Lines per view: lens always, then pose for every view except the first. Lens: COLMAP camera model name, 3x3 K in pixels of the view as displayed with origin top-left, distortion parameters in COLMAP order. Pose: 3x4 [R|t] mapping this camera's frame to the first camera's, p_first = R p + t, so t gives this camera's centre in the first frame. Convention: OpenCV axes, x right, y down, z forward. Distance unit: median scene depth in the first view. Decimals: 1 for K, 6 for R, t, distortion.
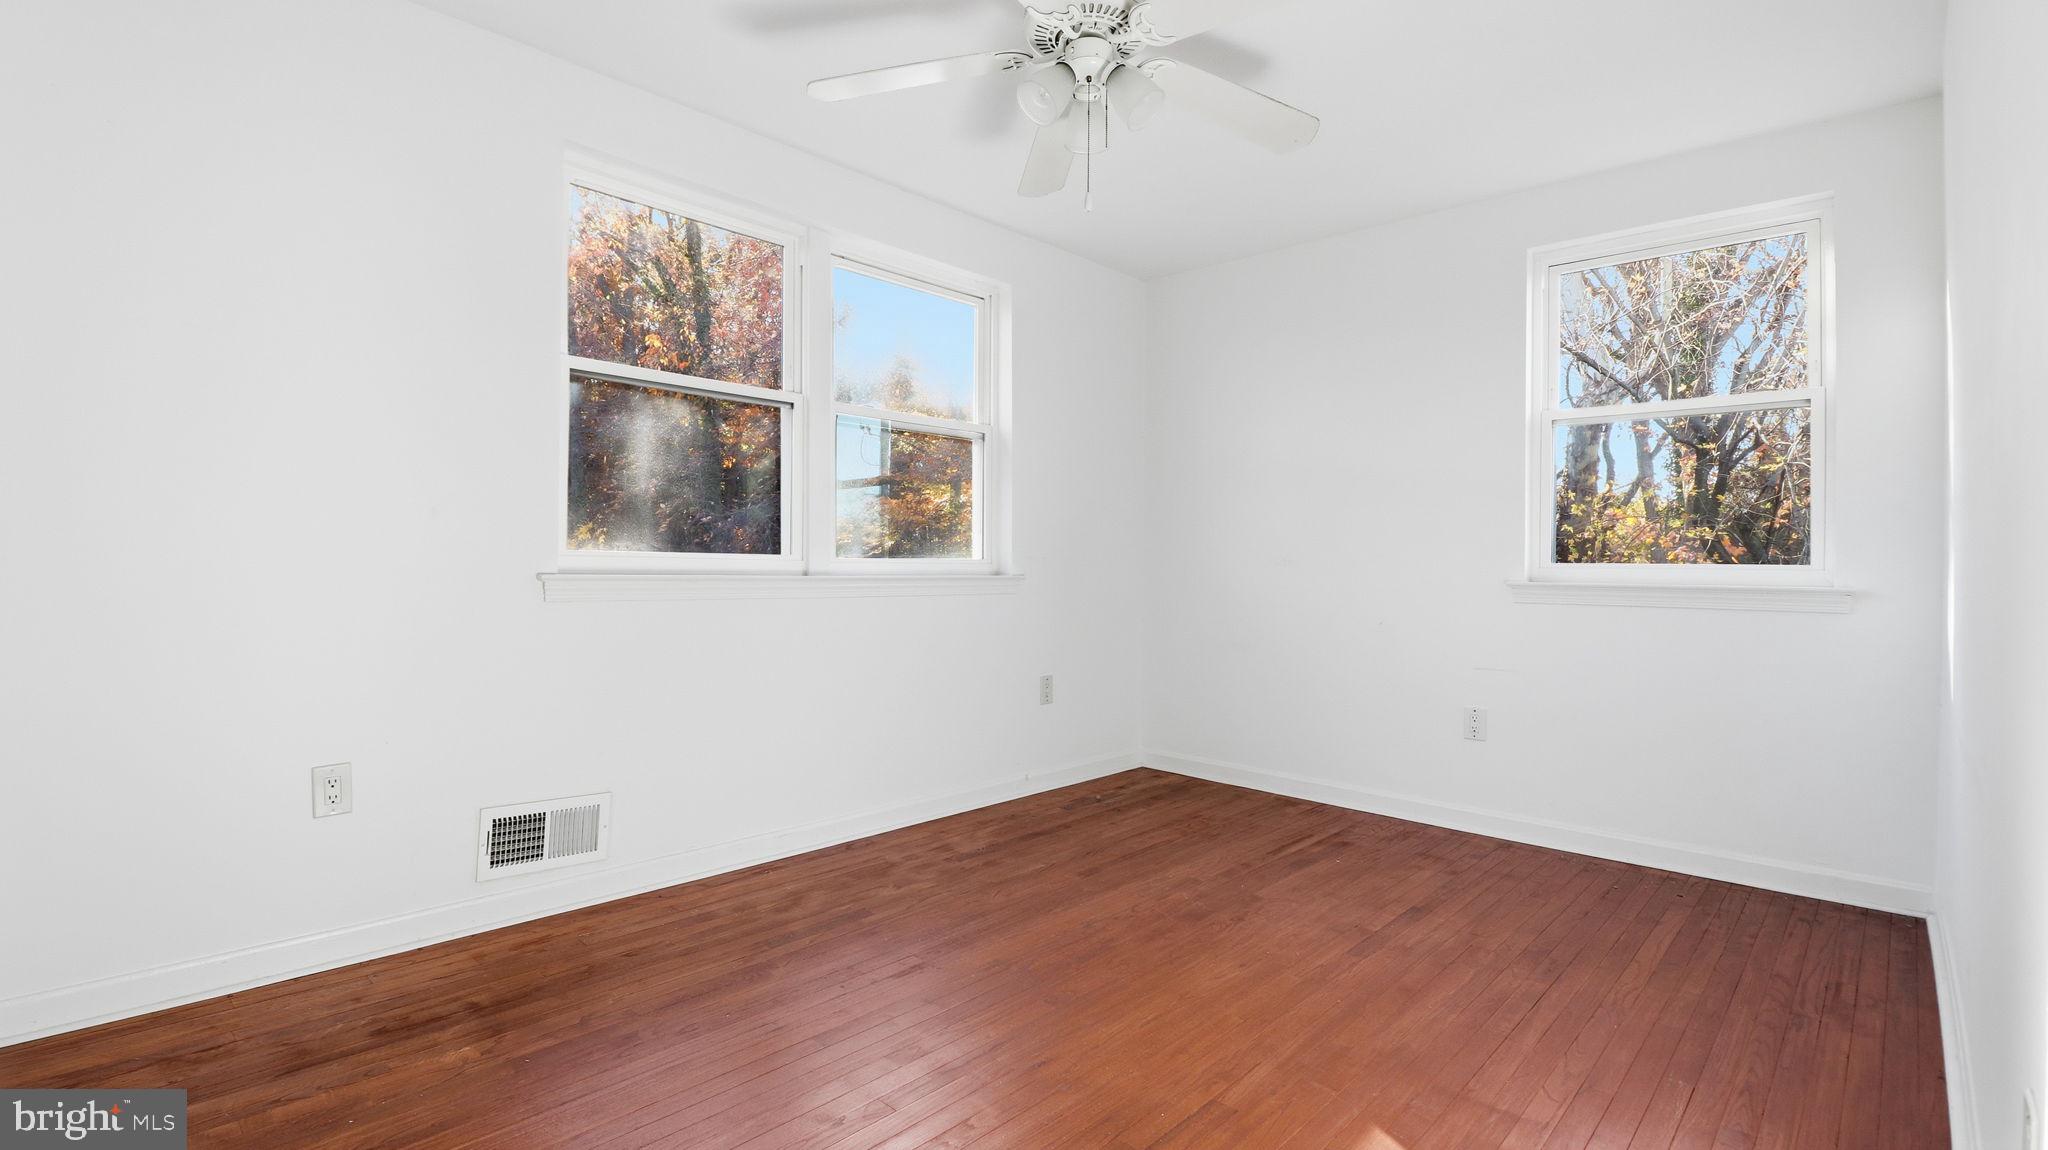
lens RADIAL K [[963.9, 0, 1027.4], [0, 963.9, 558.8], [0, 0, 1]] dist [0.001880, -0.013585]
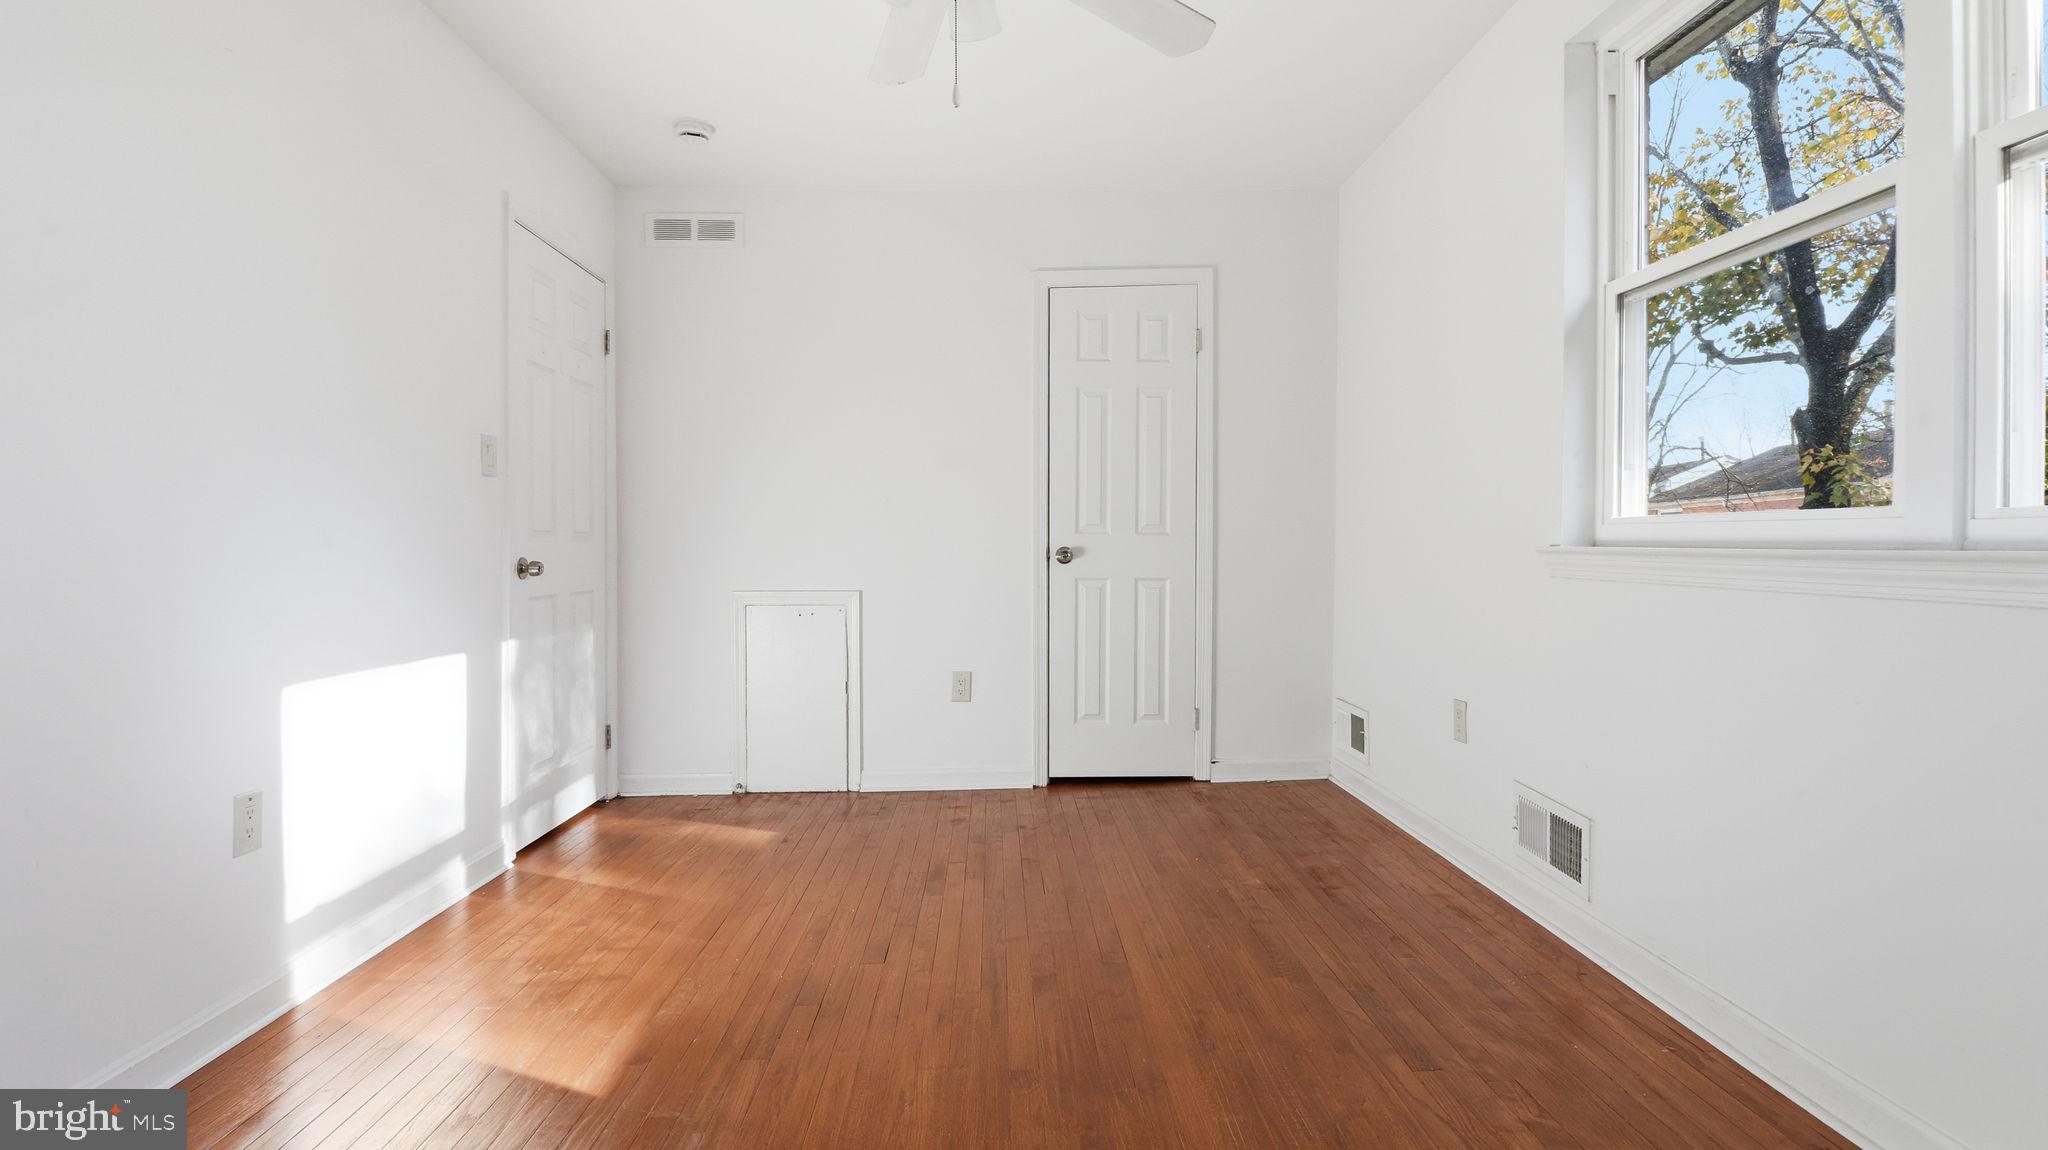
lens RADIAL K [[963.9, 0, 1027.4], [0, 963.9, 558.8], [0, 0, 1]] dist [0.001880, -0.013585]
pose [[-0.711020, -0.007757, -0.703129, 0.472473], [-0.003345, 0.999965, -0.007650, 0.033496], [0.703164, -0.003087, -0.711021, 1.266193]]
